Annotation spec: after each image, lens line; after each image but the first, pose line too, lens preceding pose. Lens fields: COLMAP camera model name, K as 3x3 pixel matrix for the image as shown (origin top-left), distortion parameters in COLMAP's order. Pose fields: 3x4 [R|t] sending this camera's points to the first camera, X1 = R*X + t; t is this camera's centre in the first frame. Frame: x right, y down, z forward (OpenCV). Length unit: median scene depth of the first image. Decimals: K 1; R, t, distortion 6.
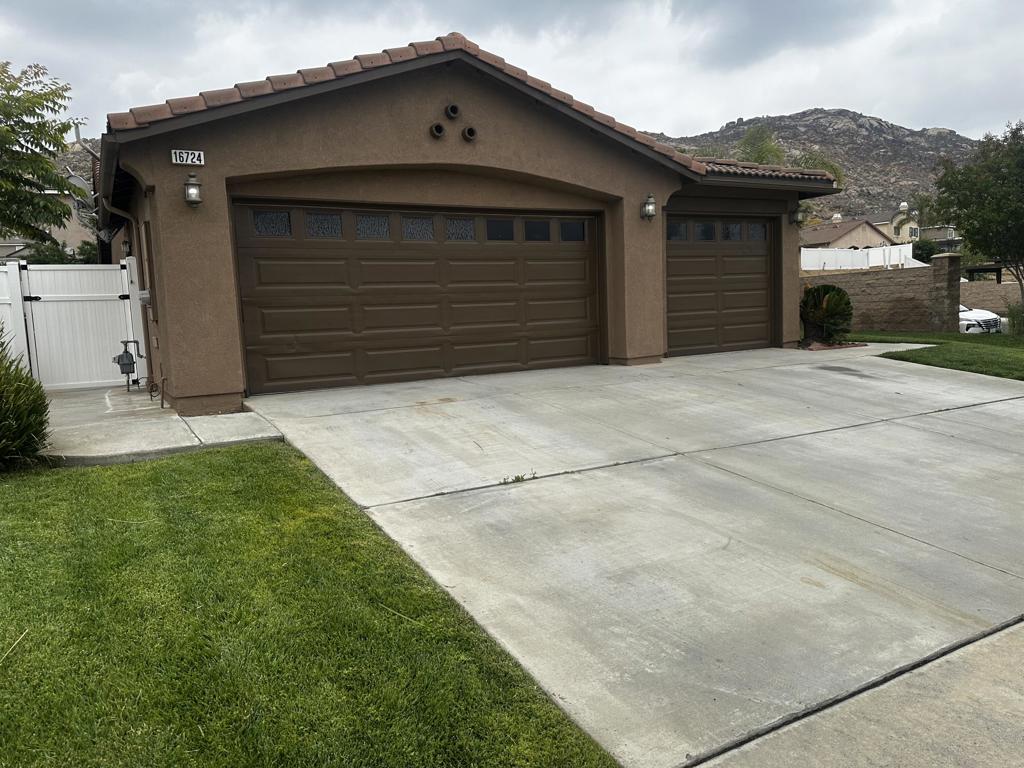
lens RADIAL K [[726.6, 0, 507.4], [0, 726.6, 385.0], [0, 0, 1]] dist [0.122368, -0.184262]
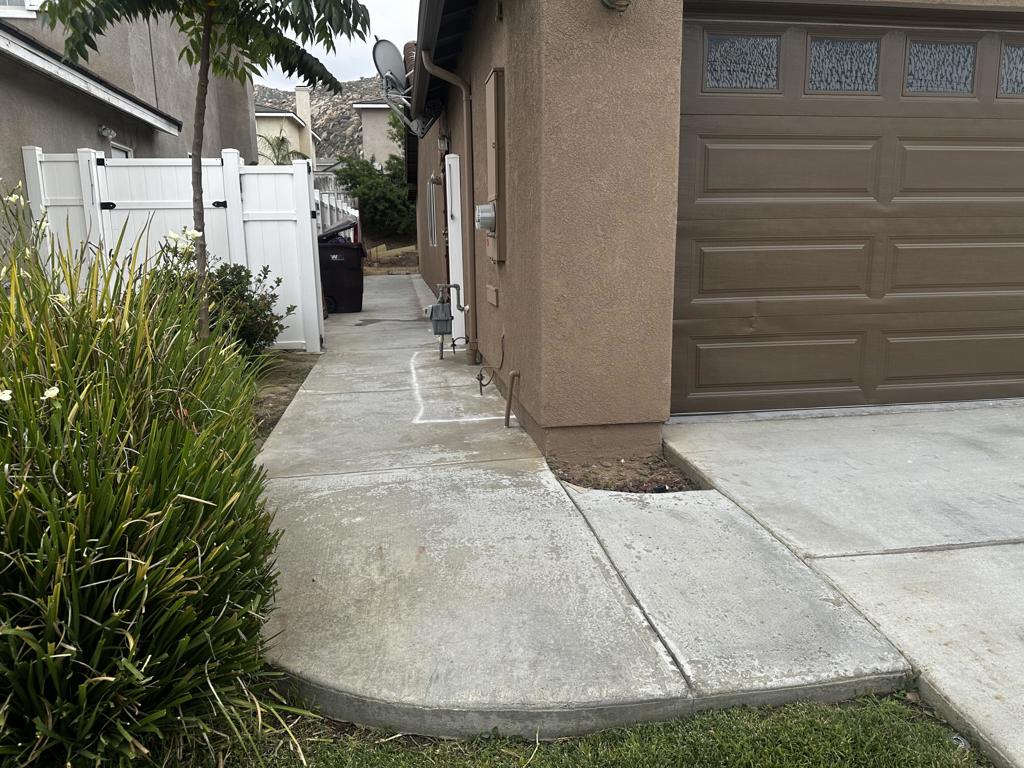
lens RADIAL K [[719.9, 0, 508.4], [0, 719.9, 379.2], [0, 0, 1]] dist [0.055774, -0.061525]
pose [[0.936874, 0.096218, -0.336169, -0.251635], [-0.062244, 0.991932, 0.110441, -0.052707], [0.344083, -0.082545, 0.935304, 0.441761]]
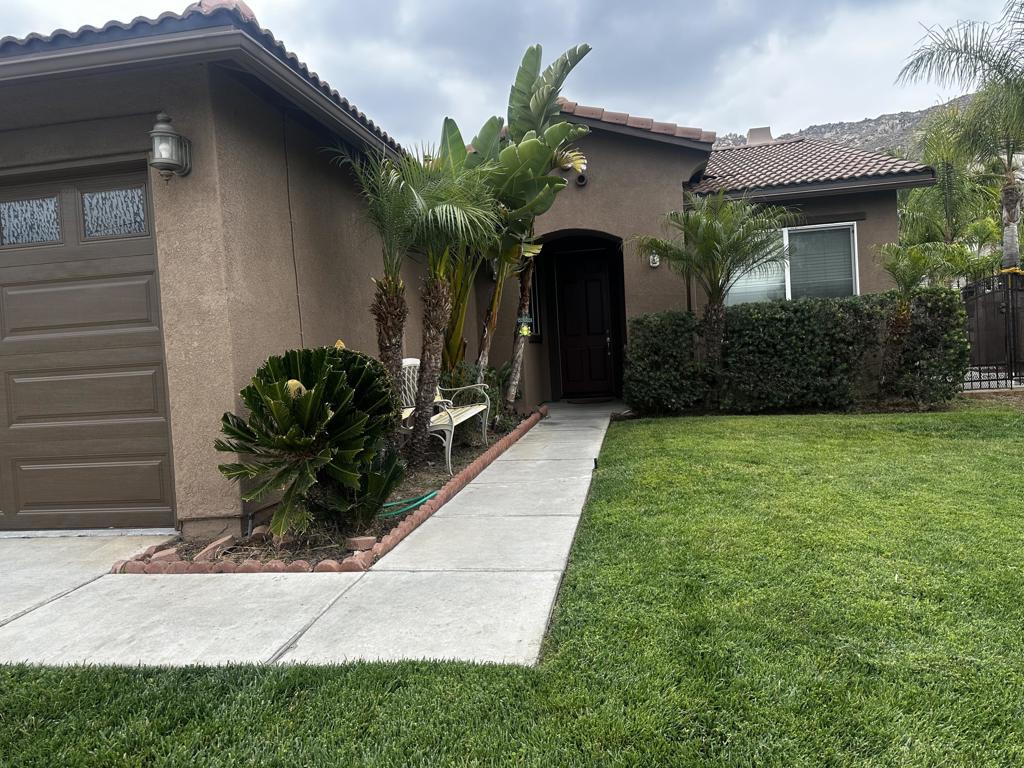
lens RADIAL K [[719.9, 0, 508.4], [0, 719.9, 379.2], [0, 0, 1]] dist [0.055774, -0.061525]
pose [[0.769046, 0.023881, -0.638747, 0.937177], [-0.039489, 0.999168, -0.010189, -0.165481], [0.637972, 0.033059, 0.769349, 1.096039]]
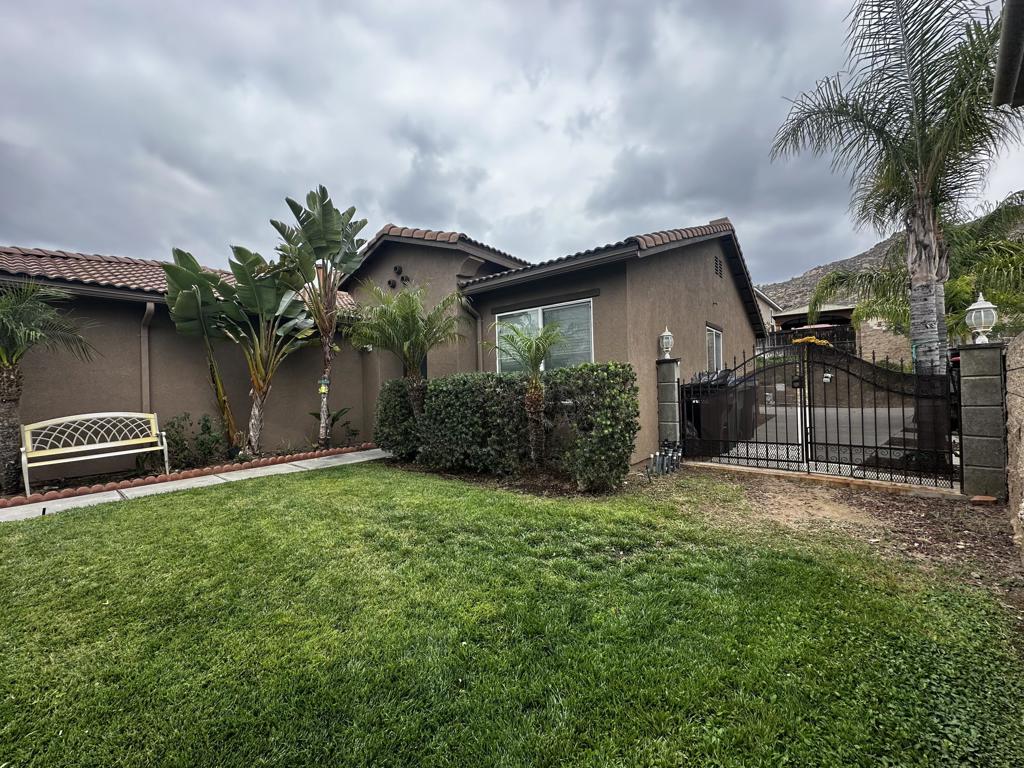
lens RADIAL K [[409.3, 0, 512.0], [0, 409.3, 384.0], [0, 0, 1]] dist [0.001987, 0.000252]
pose [[0.368289, 0.029500, -0.929243, 1.193082], [-0.088036, 0.996112, -0.003269, -0.281605], [0.925534, 0.083011, 0.369454, 1.898596]]
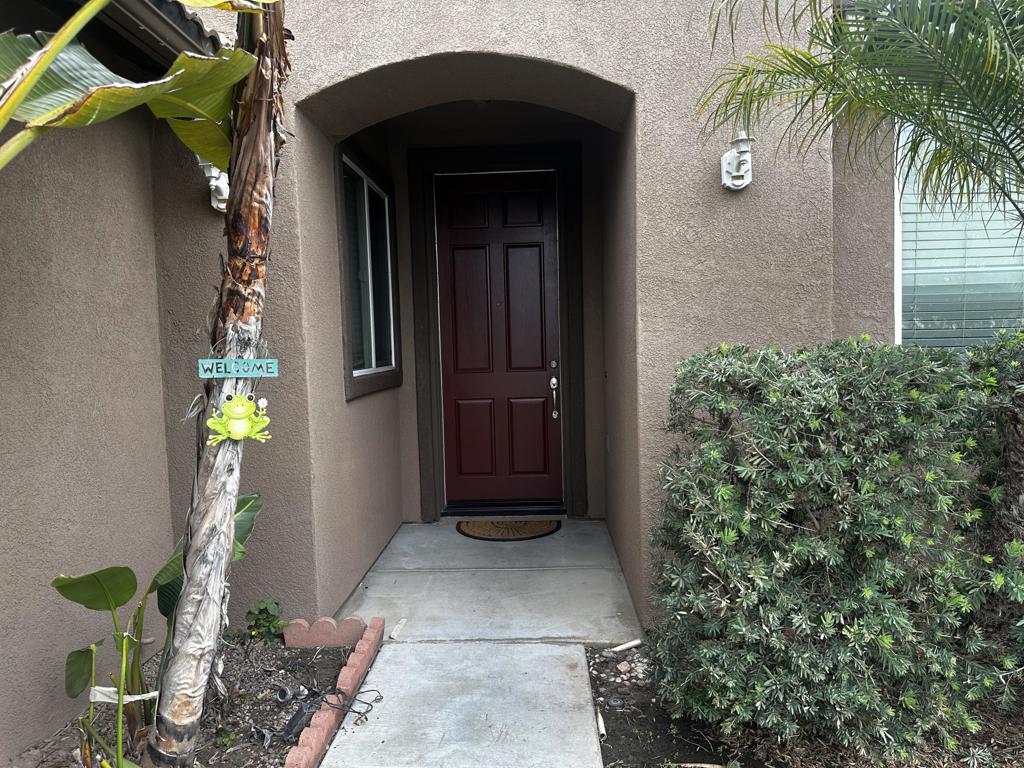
lens RADIAL K [[700.6, 0, 512.0], [0, 700.6, 384.0], [0, 0, 1]] dist [-0.003204, -0.000813]
pose [[0.846186, 0.052801, -0.530265, 0.507239], [-0.060828, 0.998146, 0.002322, -0.256309], [0.529404, 0.030290, 0.847829, 1.724151]]
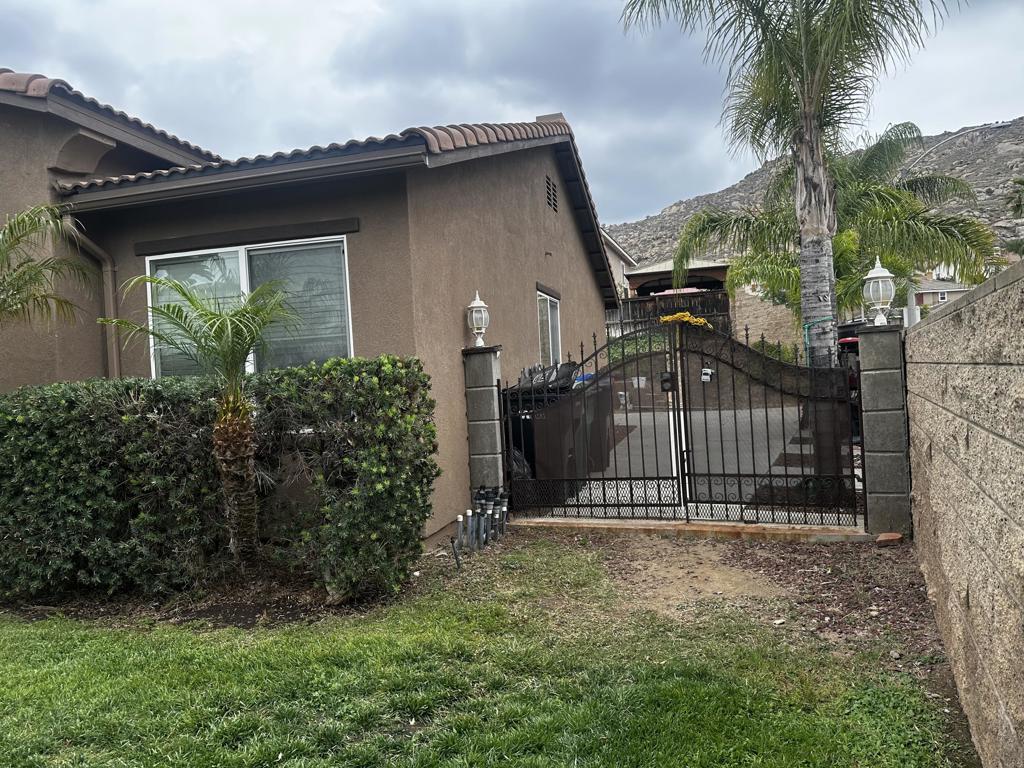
lens RADIAL K [[719.9, 0, 508.4], [0, 719.9, 379.2], [0, 0, 1]] dist [0.055774, -0.061525]
pose [[0.705545, 0.010498, -0.708588, 1.167872], [-0.050384, 0.998103, -0.035380, -0.293207], [0.706872, 0.060664, 0.704735, 1.916320]]
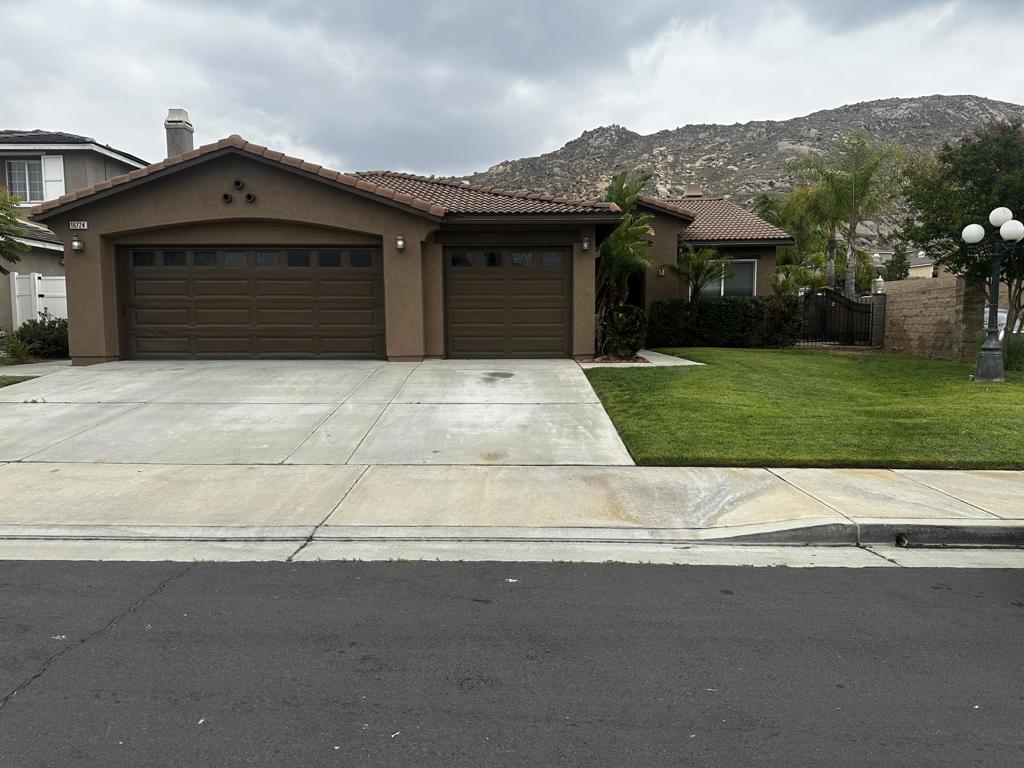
lens RADIAL K [[726.6, 0, 507.4], [0, 726.6, 385.0], [0, 0, 1]] dist [0.122368, -0.184262]
pose [[0.866389, 0.082421, -0.492522, 1.114177], [-0.084400, 0.996265, 0.018252, -0.029339], [0.492186, 0.025756, 0.870109, -0.045355]]
